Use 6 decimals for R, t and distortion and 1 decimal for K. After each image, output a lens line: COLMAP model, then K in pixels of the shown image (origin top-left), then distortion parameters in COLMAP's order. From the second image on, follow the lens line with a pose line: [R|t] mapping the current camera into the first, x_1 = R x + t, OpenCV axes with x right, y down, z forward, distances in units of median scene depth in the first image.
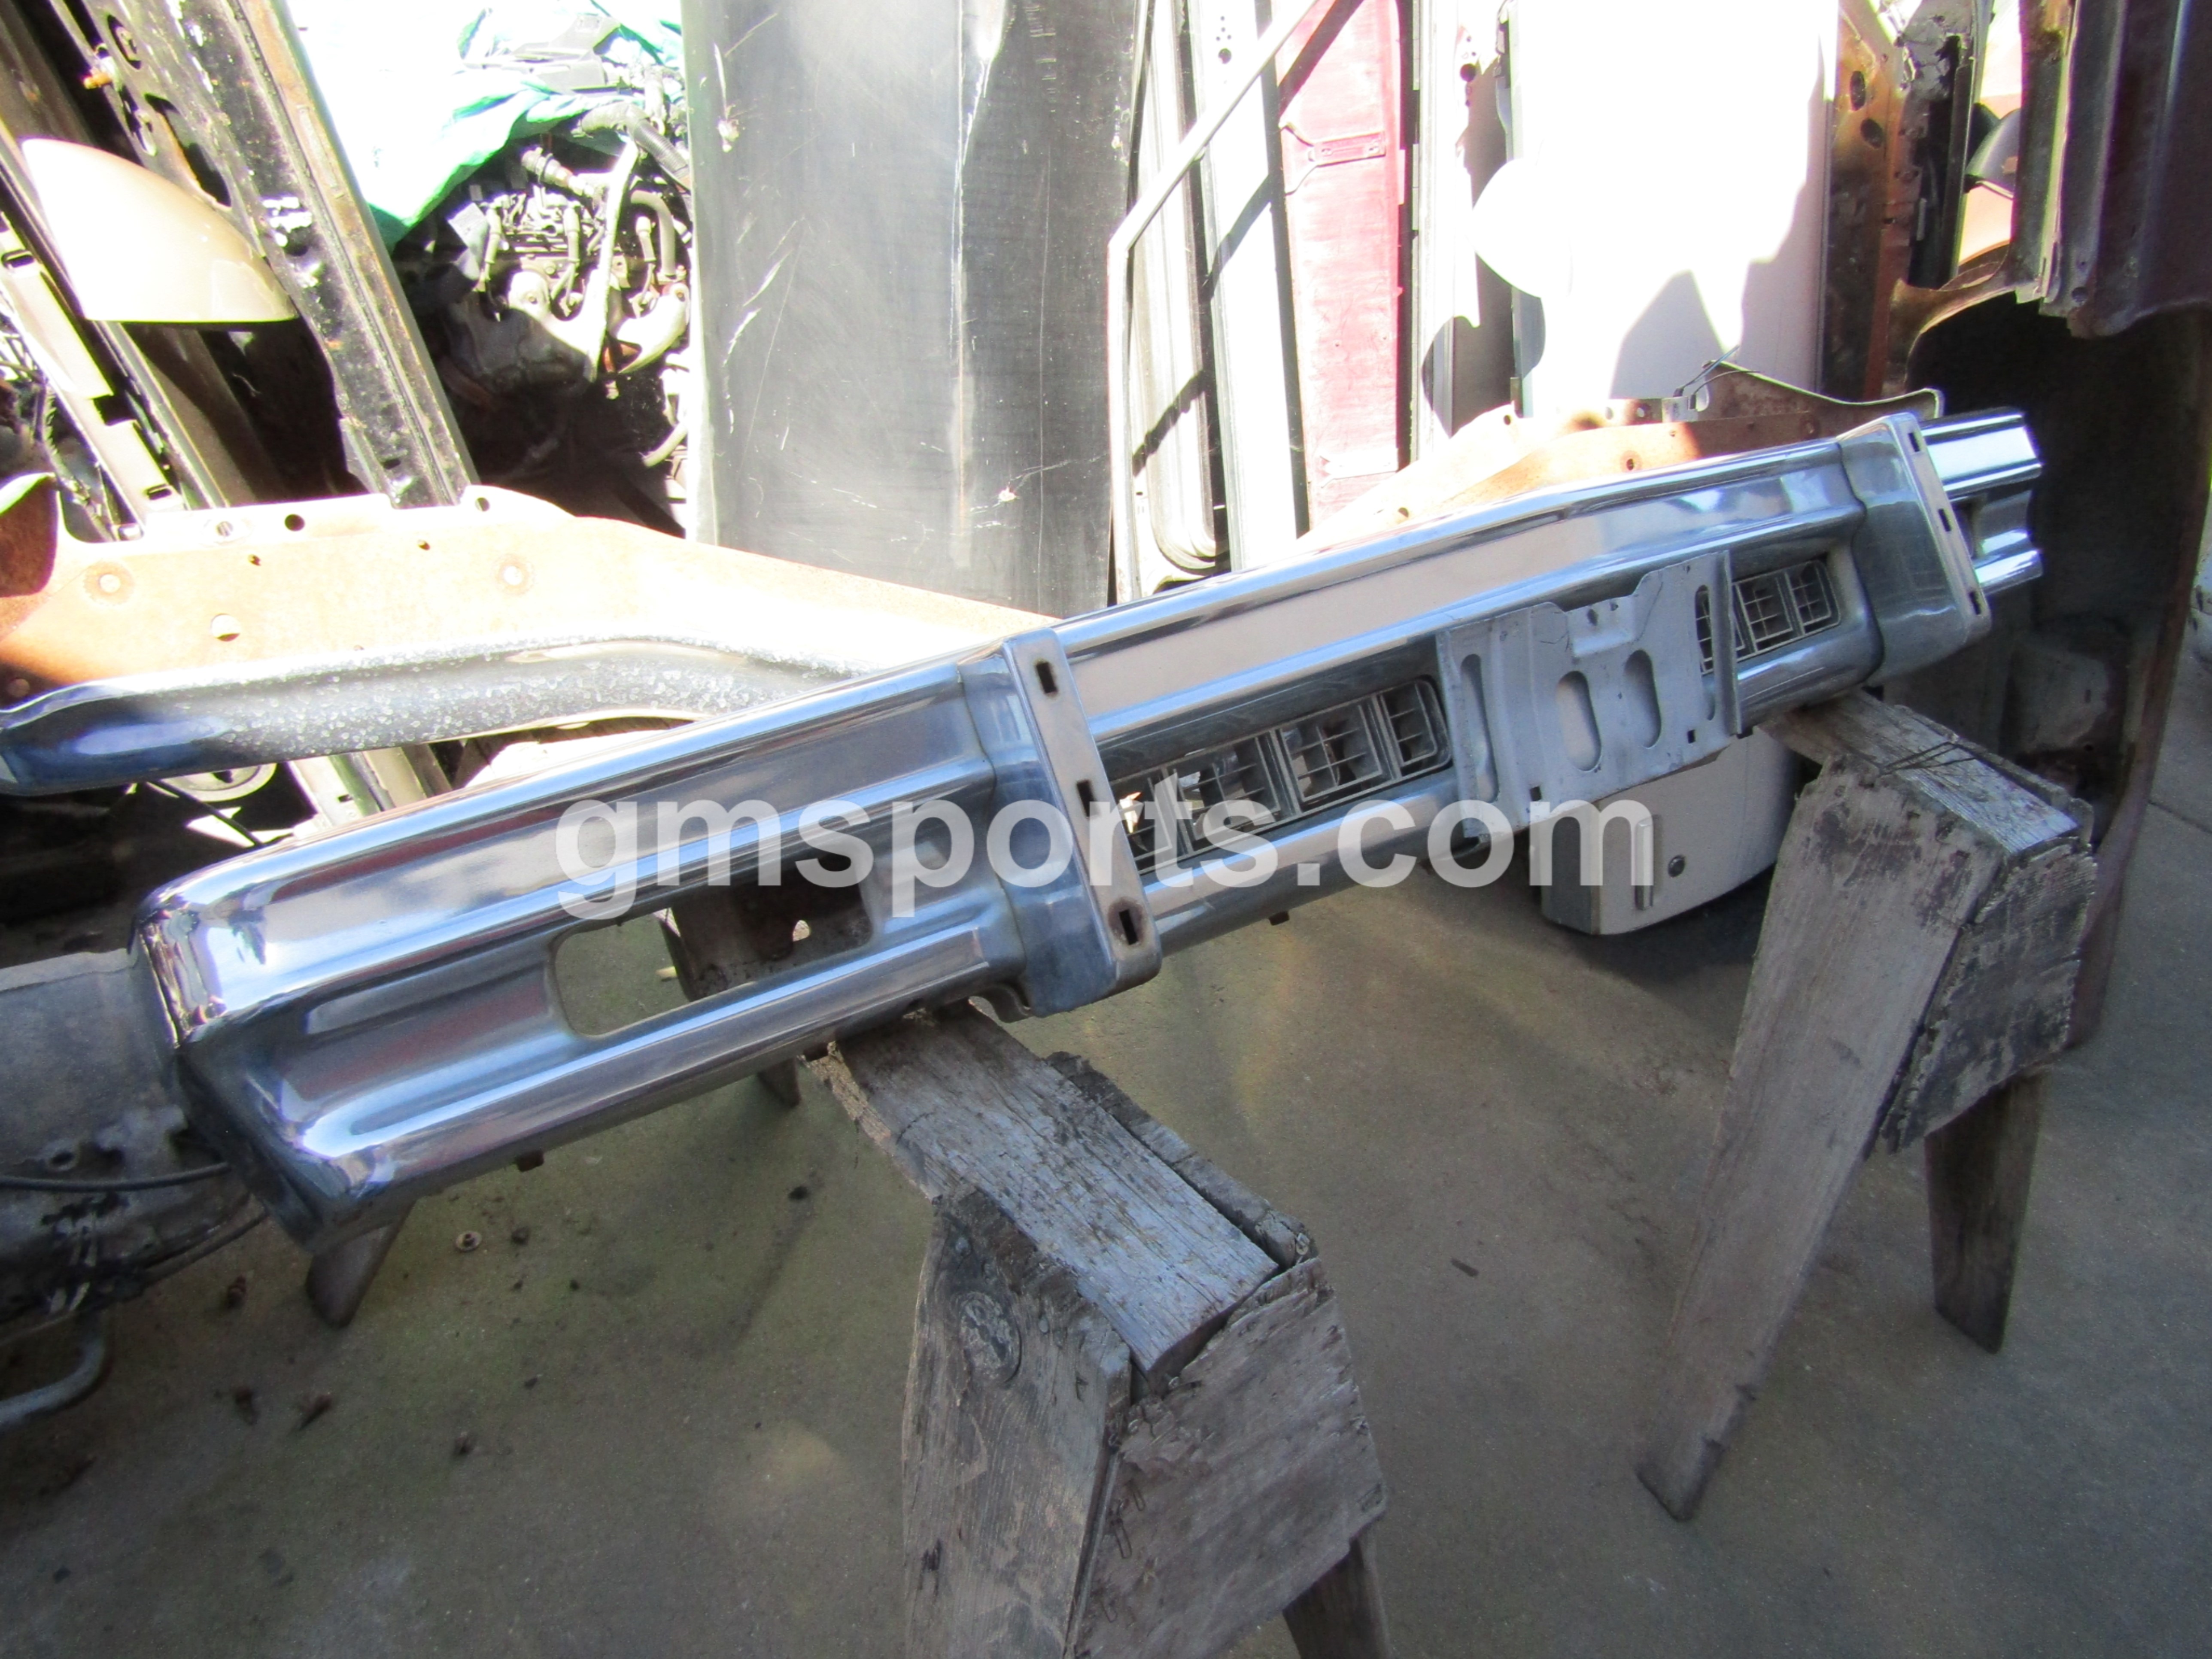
lens RADIAL K [[1573.2, 0, 1107.9], [0, 1573.2, 826.3], [0, 0, 1]] dist [-0.010744, -0.003695]
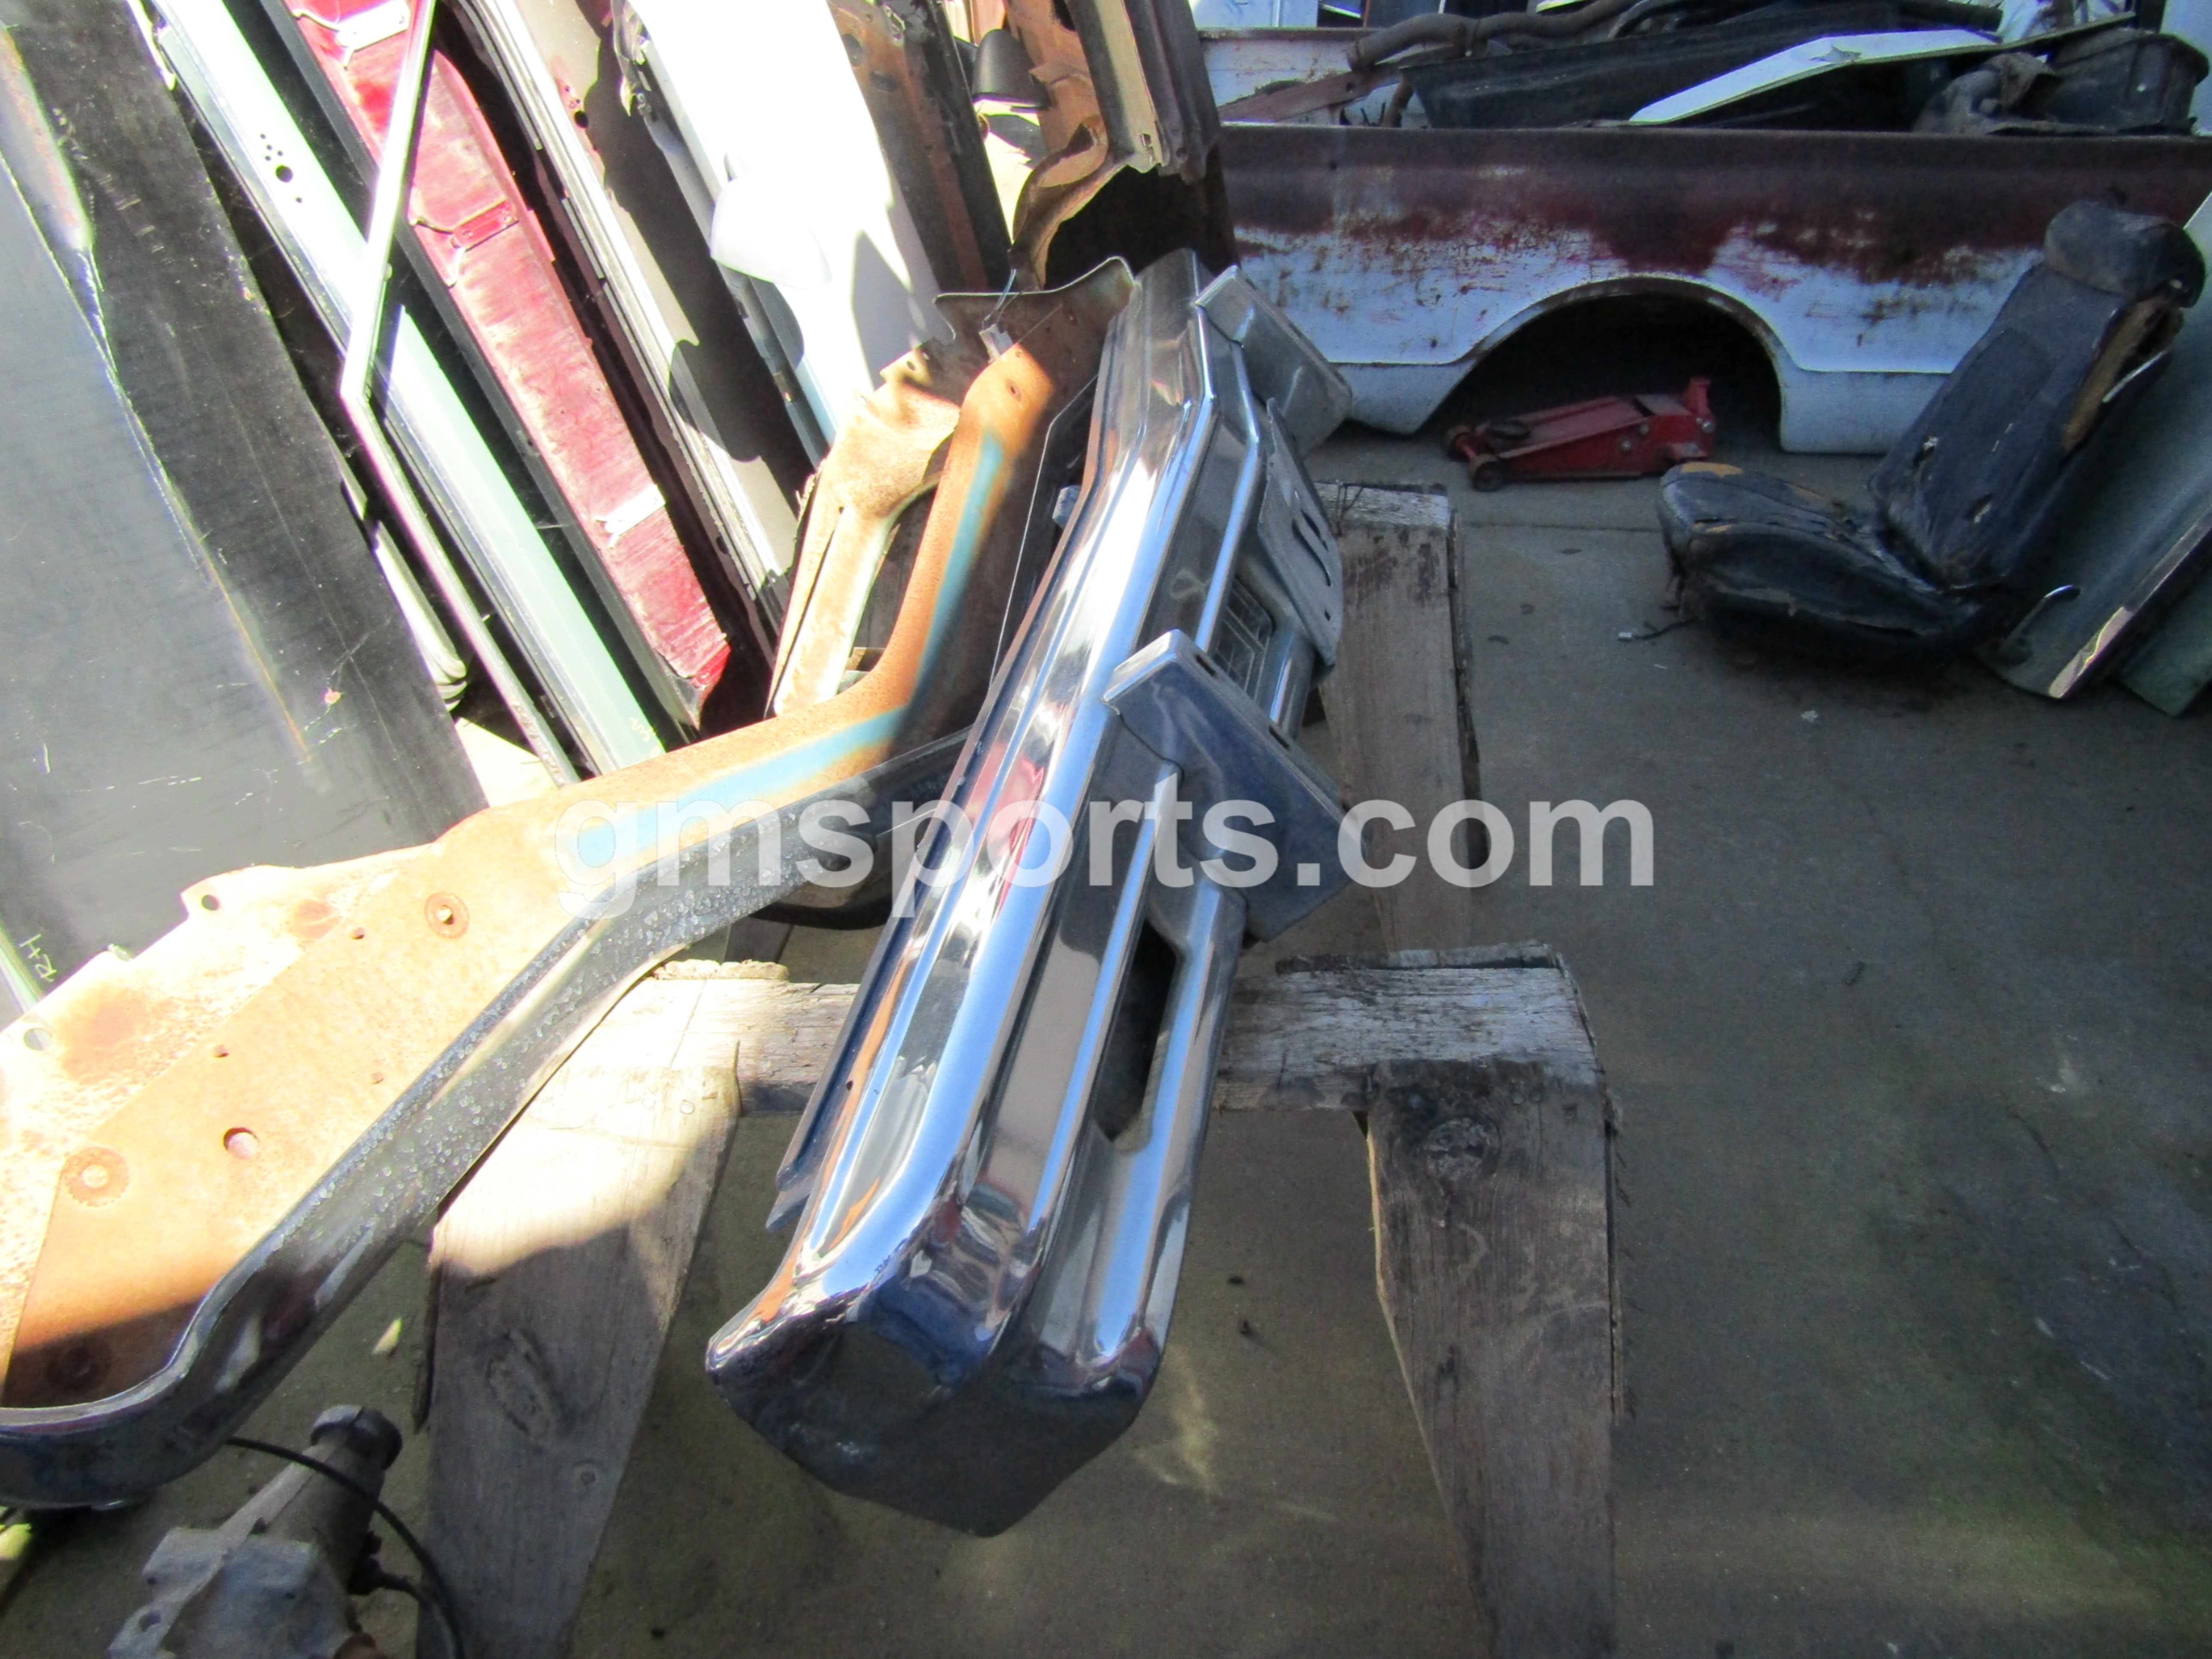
lens RADIAL K [[1565.3, 0, 1118.6], [0, 1565.3, 824.8], [0, 0, 1]] dist [-0.026941, 0.000390]
pose [[0.657634, -0.501888, 0.561806, -0.418839], [0.492755, 0.850677, 0.183144, -0.126377], [-0.569833, 0.156390, 0.806742, 0.070585]]
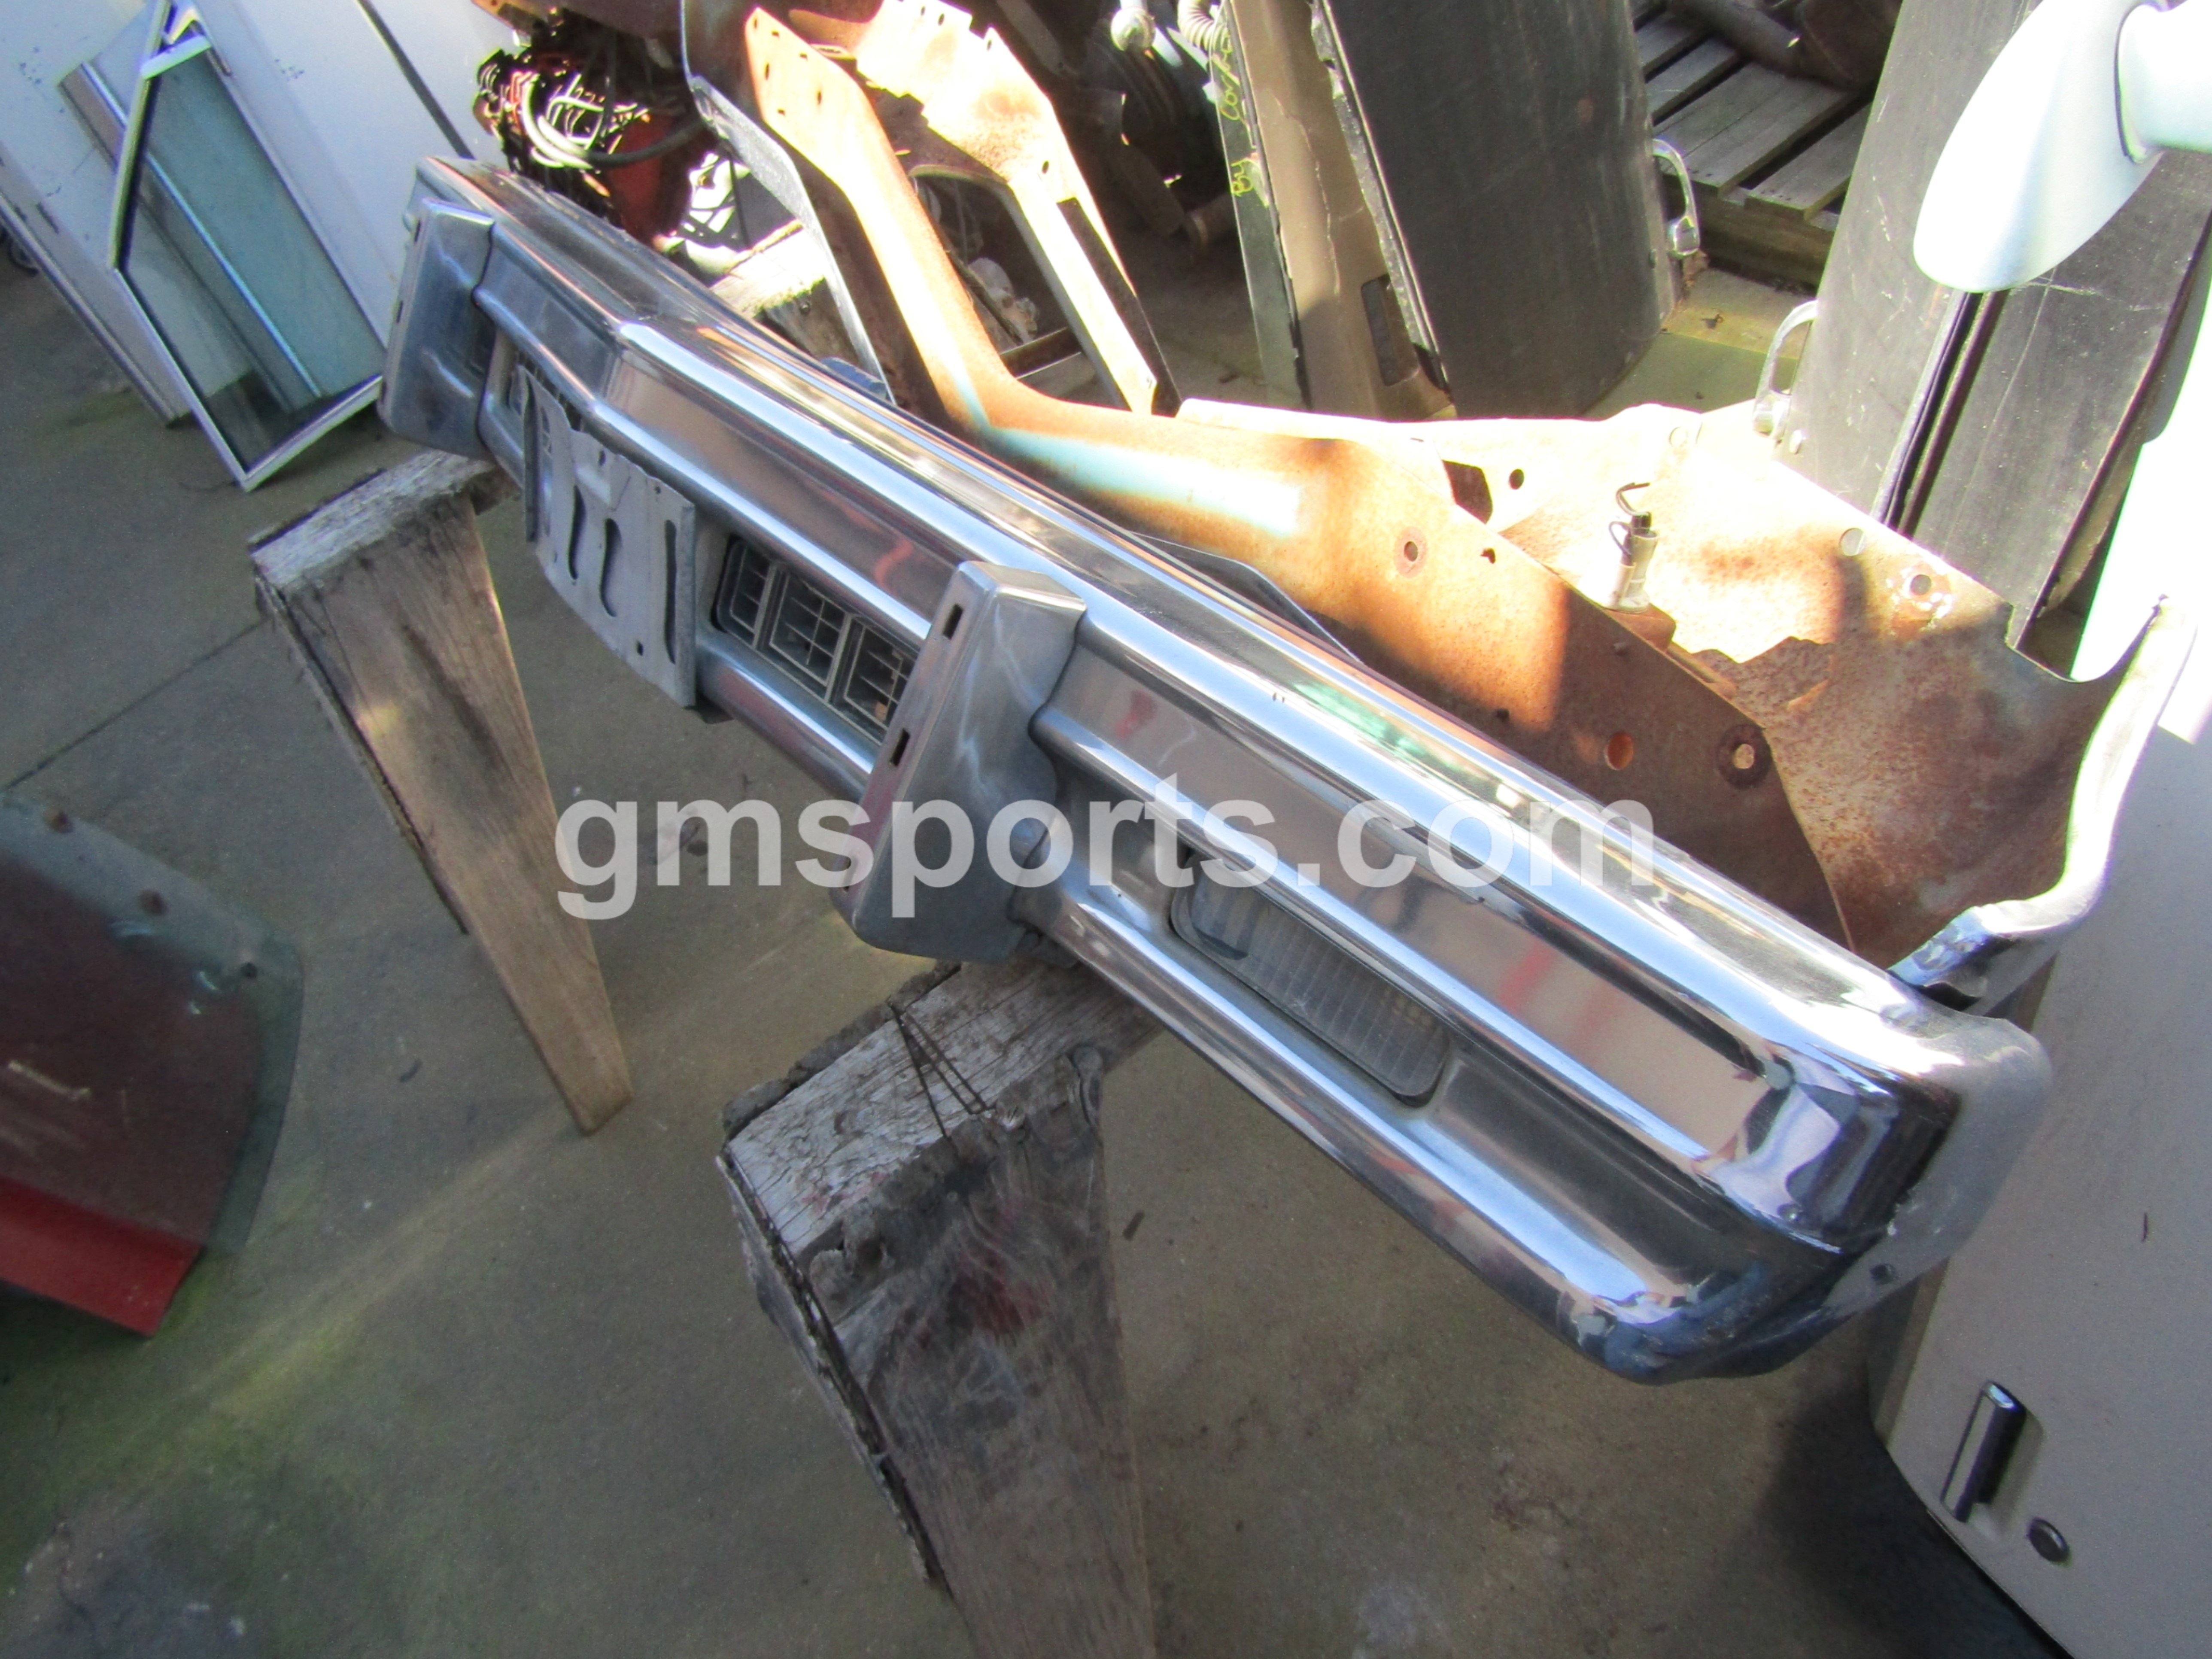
lens RADIAL K [[1607.3, 0, 1115.2], [0, 1607.3, 820.8], [0, 0, 1]] dist [-0.002696, -0.004974]
pose [[0.006383, 0.647627, -0.761930, 0.830535], [-0.340785, 0.717744, 0.607215, -0.471854], [0.940120, 0.255779, 0.225283, 0.772003]]
